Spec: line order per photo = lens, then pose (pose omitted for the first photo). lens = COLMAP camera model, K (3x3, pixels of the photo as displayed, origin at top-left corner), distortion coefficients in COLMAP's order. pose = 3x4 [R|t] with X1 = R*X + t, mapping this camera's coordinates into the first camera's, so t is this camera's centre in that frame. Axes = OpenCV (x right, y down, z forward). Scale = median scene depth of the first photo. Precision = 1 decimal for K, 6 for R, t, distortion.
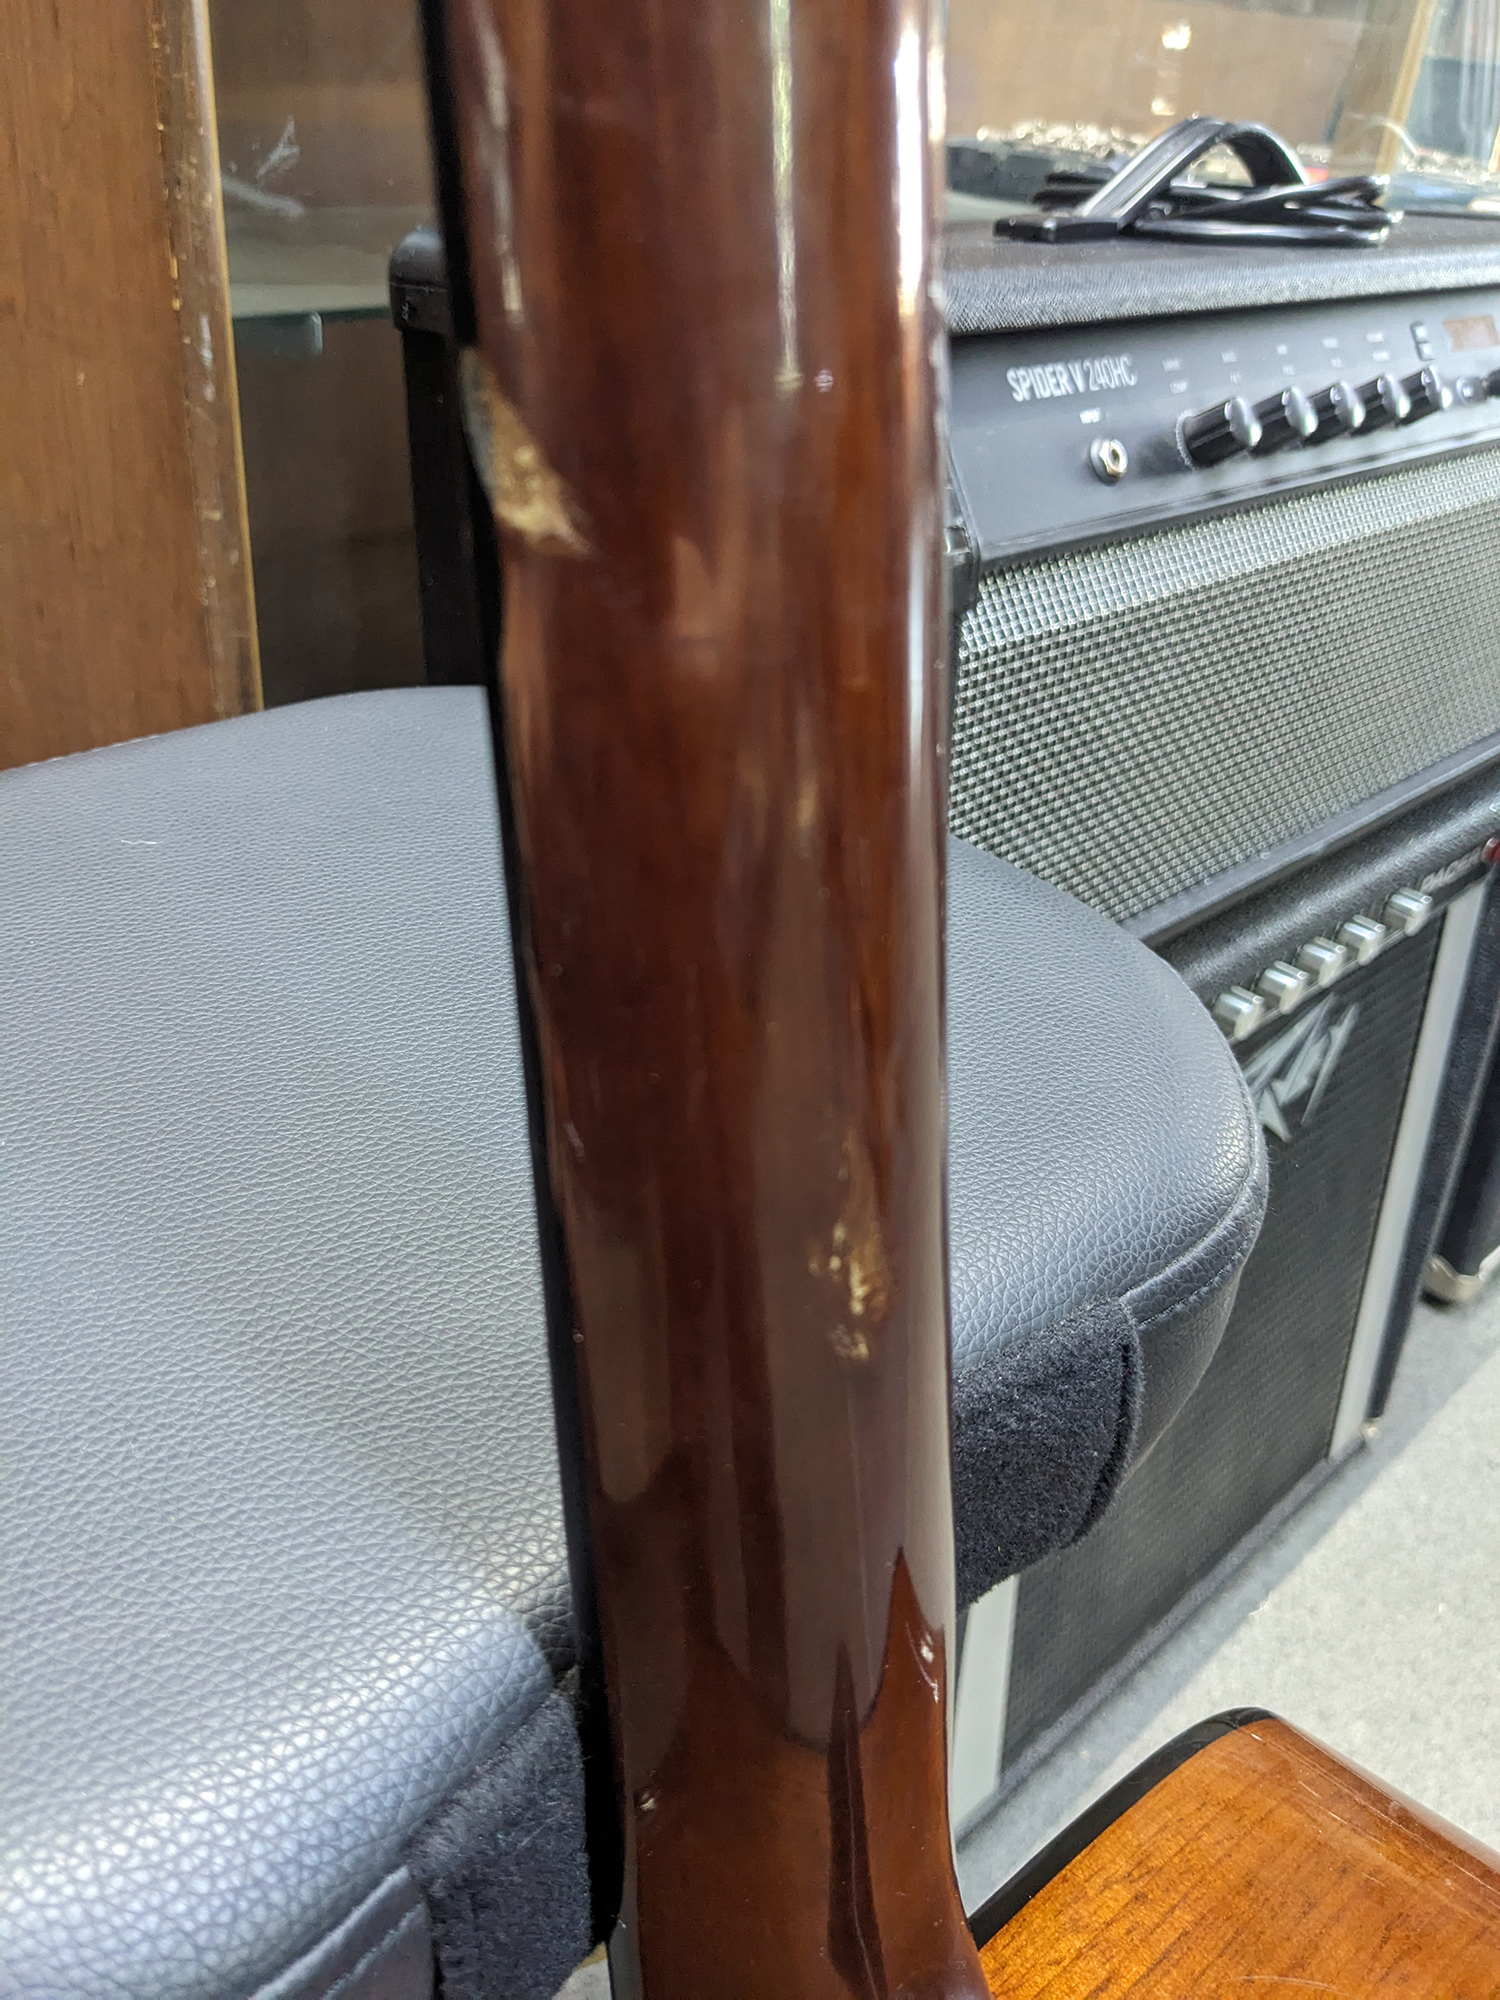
lens RADIAL K [[1560.3, 0, 701.9], [0, 1560.3, 980.0], [0, 0, 1]] dist [0.038689, -0.075028]
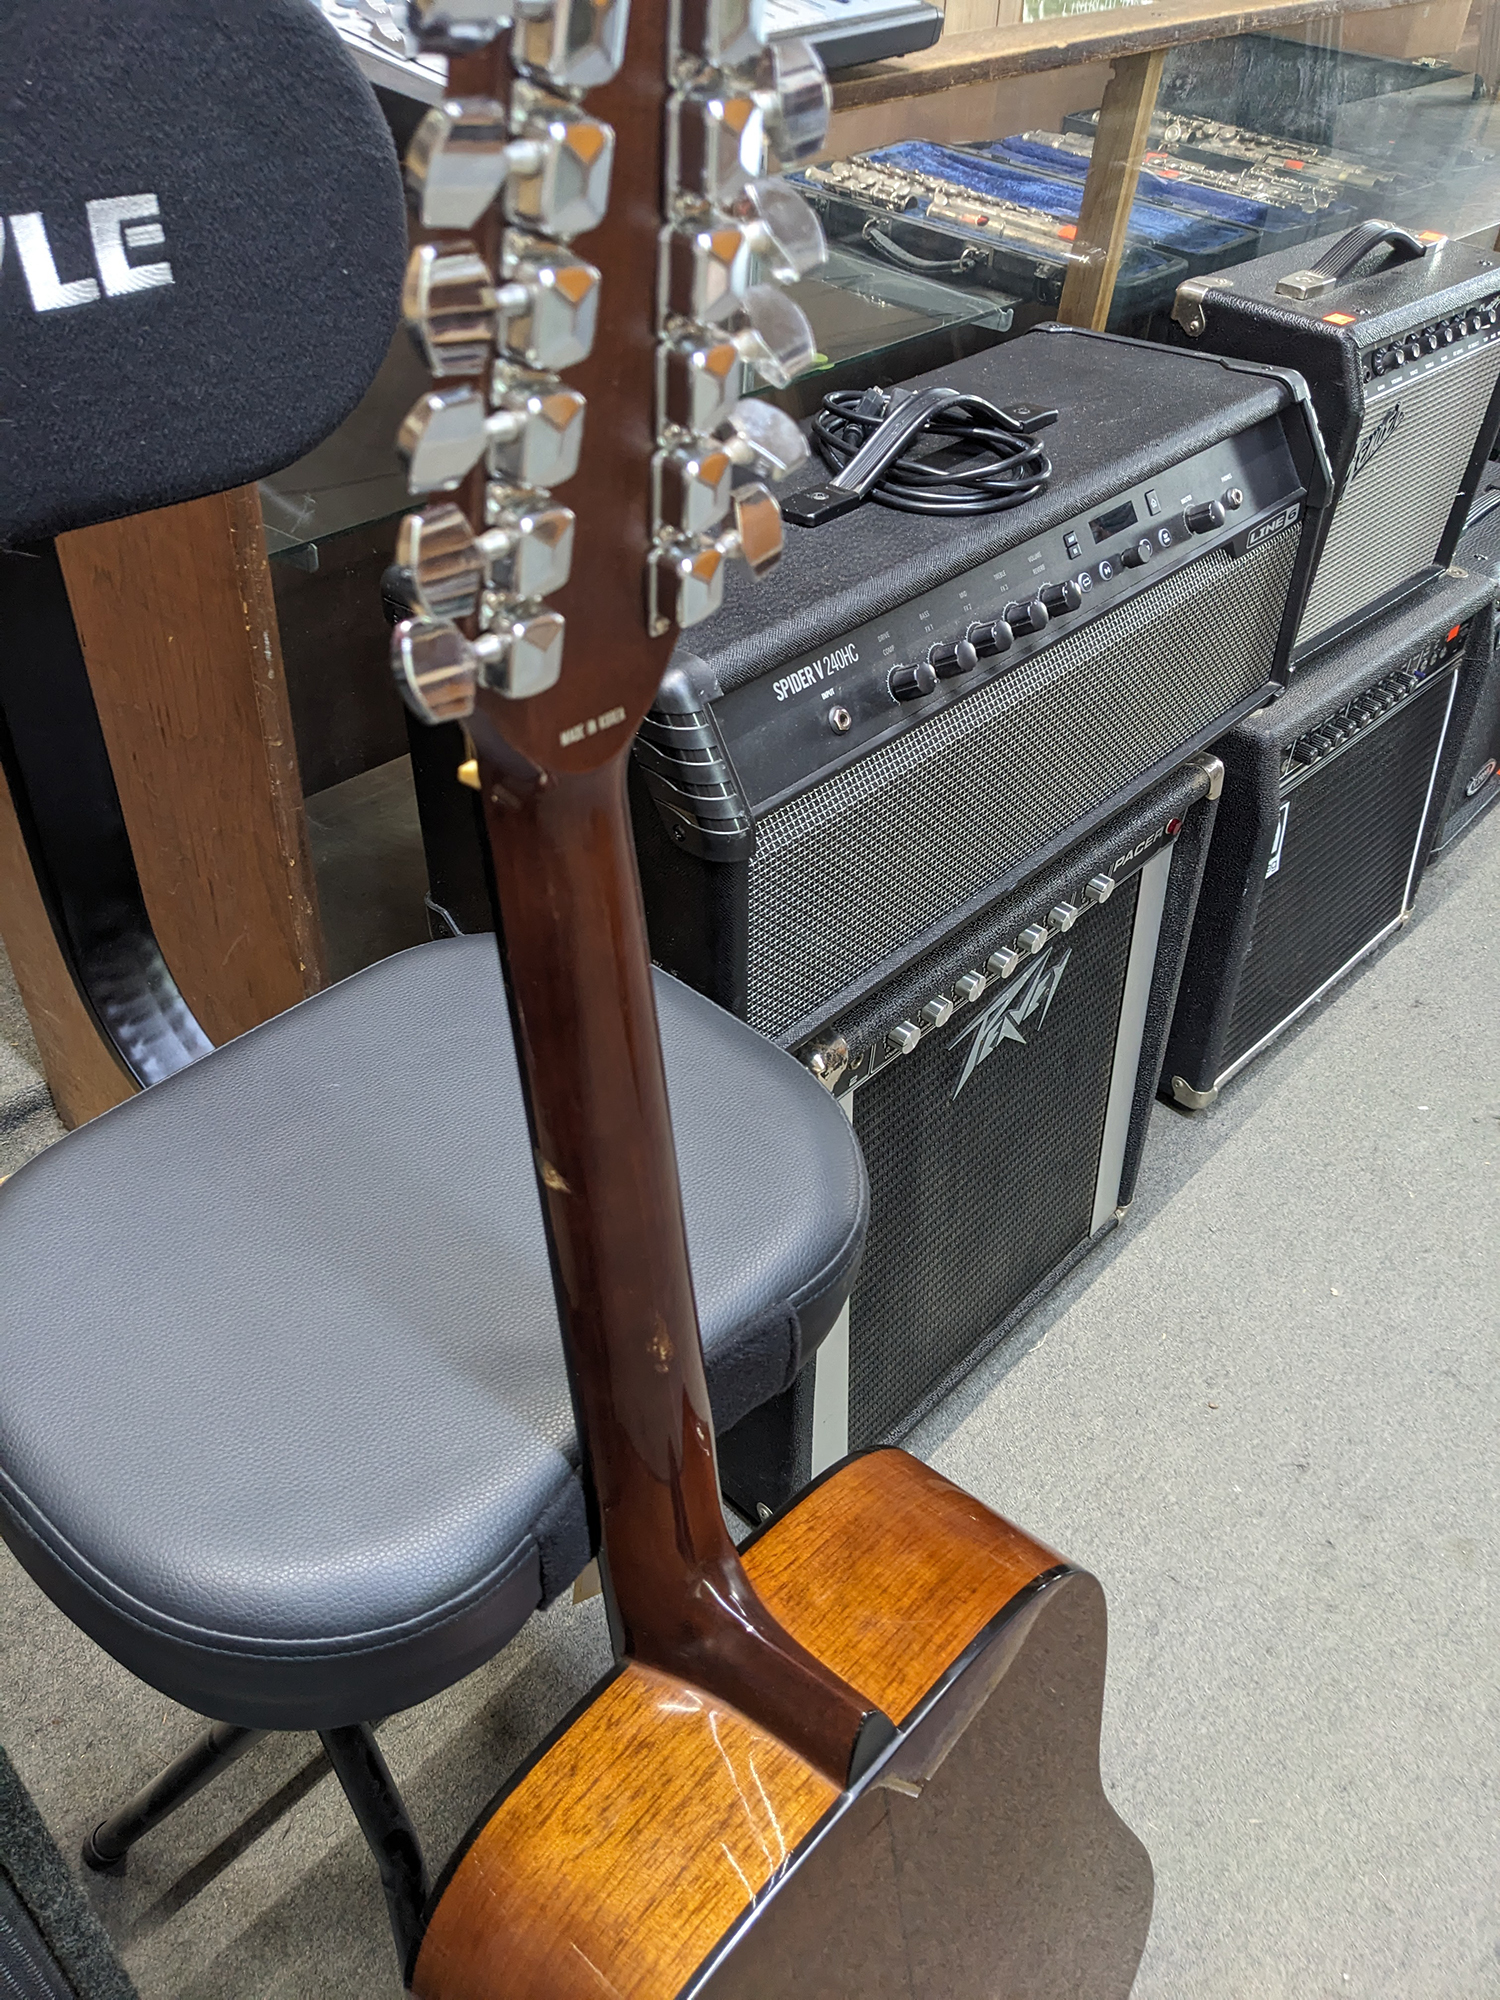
lens RADIAL K [[1560.3, 0, 708.1], [0, 1560.3, 945.6], [0, 0, 1]] dist [0.038689, -0.075028]
pose [[0.996991, -0.063781, 0.044055, 0.030868], [0.056873, 0.988034, 0.143368, -0.311949], [-0.052672, -0.140431, 0.988688, -0.594206]]
